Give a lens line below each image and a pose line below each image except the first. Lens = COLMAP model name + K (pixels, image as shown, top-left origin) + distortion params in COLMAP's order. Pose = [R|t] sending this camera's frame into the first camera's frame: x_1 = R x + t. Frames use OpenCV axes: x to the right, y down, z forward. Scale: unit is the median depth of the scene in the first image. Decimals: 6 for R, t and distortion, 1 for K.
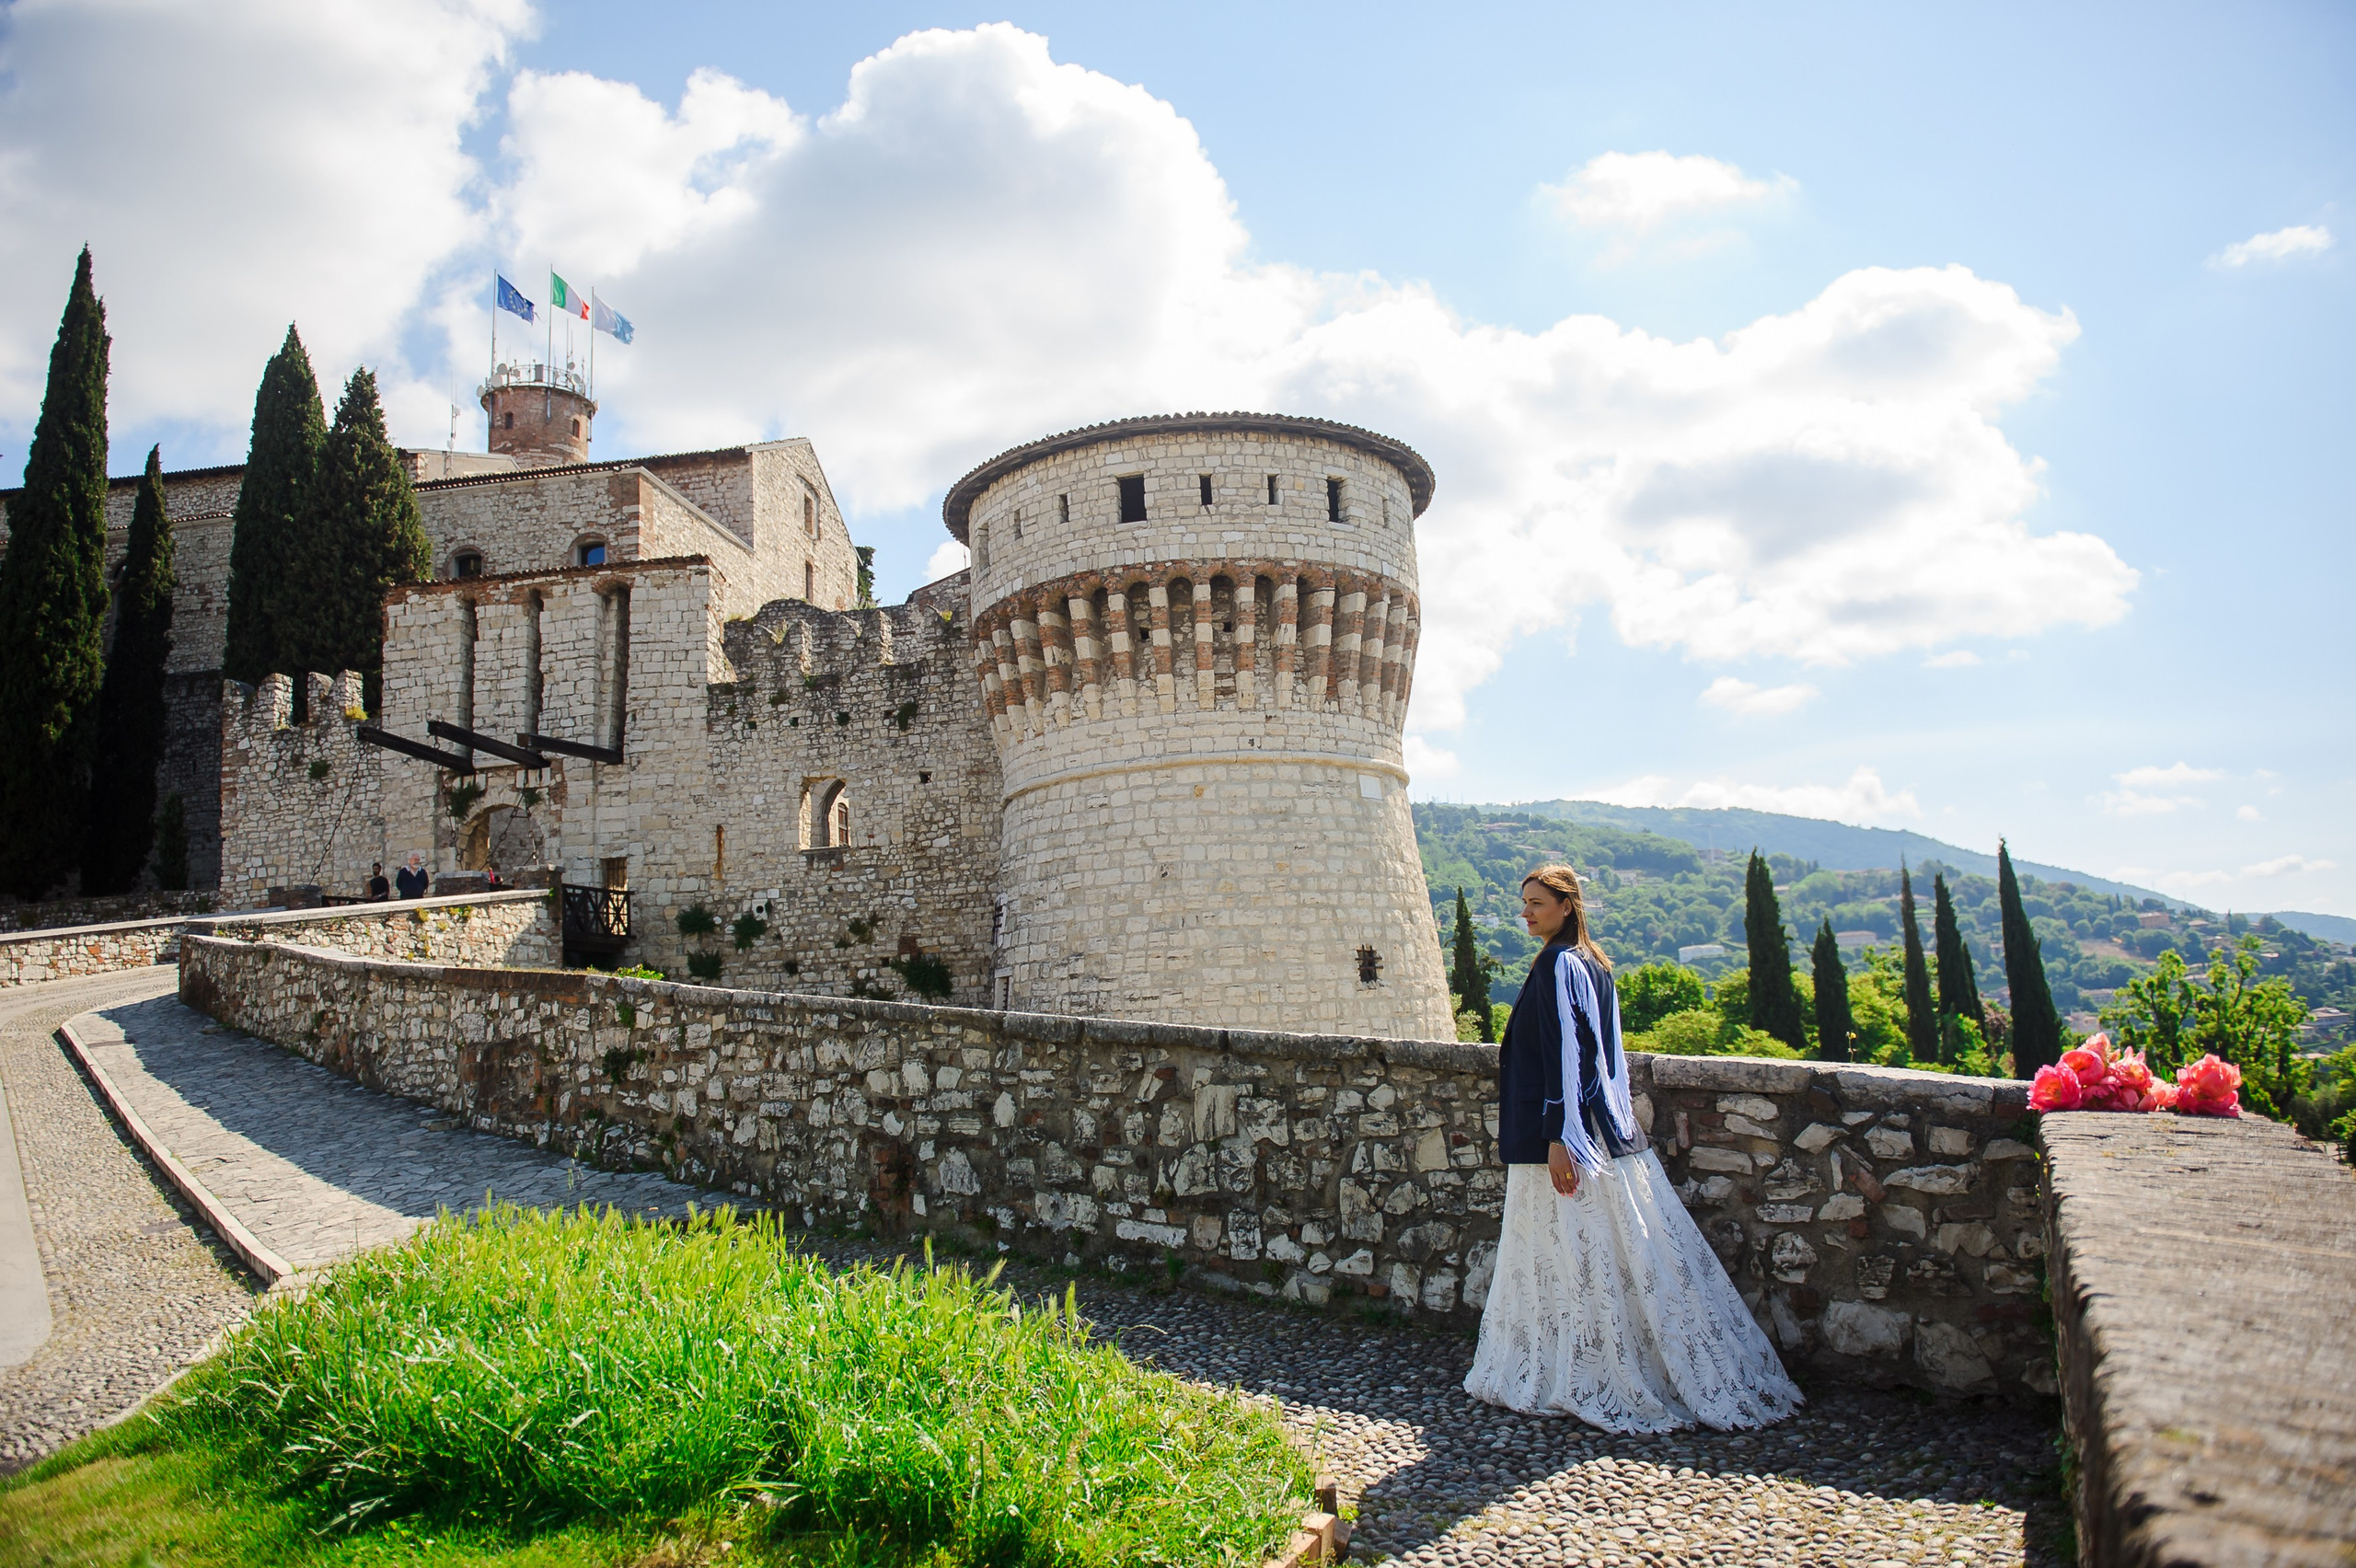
lens RADIAL K [[1775.1, 0, 1131.7], [0, 1775.1, 776.1], [0, 0, 1]] dist [-0.059142, -0.005503]
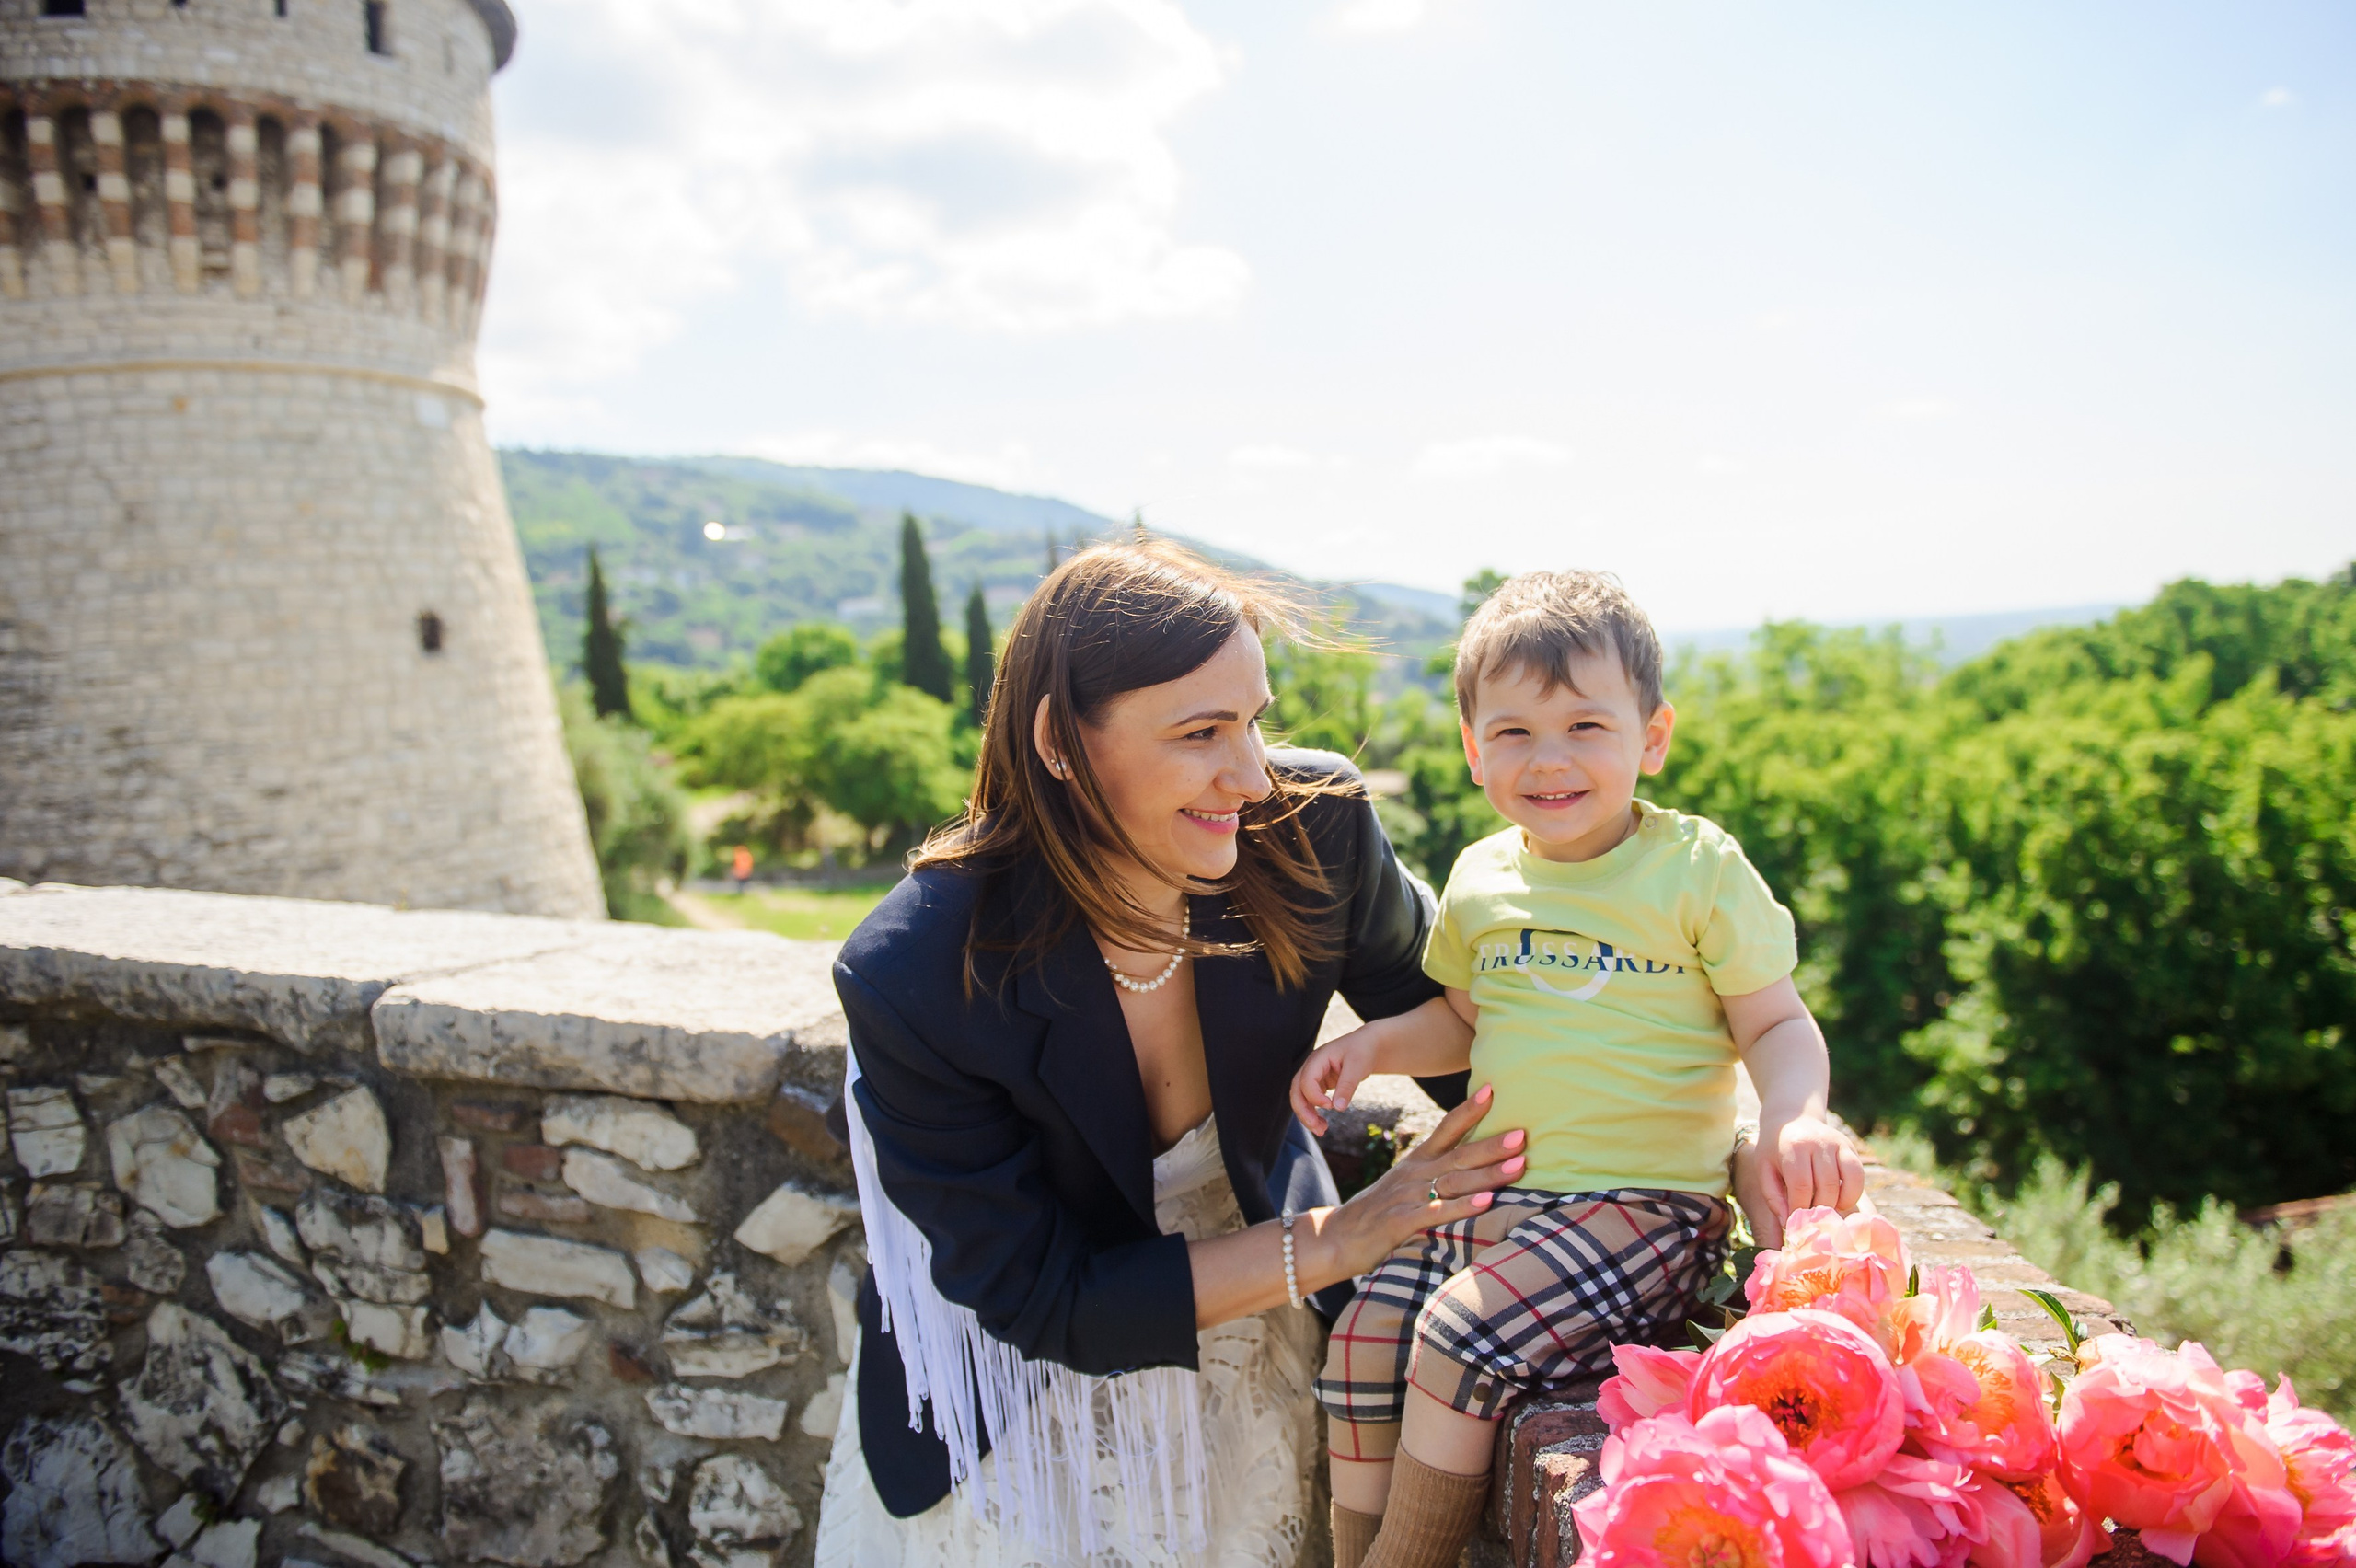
lens RADIAL K [[1726.2, 0, 1198.6], [0, 1726.2, 765.3], [0, 0, 1]] dist [-0.052258, -0.014439]
pose [[0.878346, -0.043434, 0.476048, 0.070082], [-0.048057, 0.982795, 0.178337, 0.010820], [-0.475604, -0.179519, 0.861147, 0.157517]]
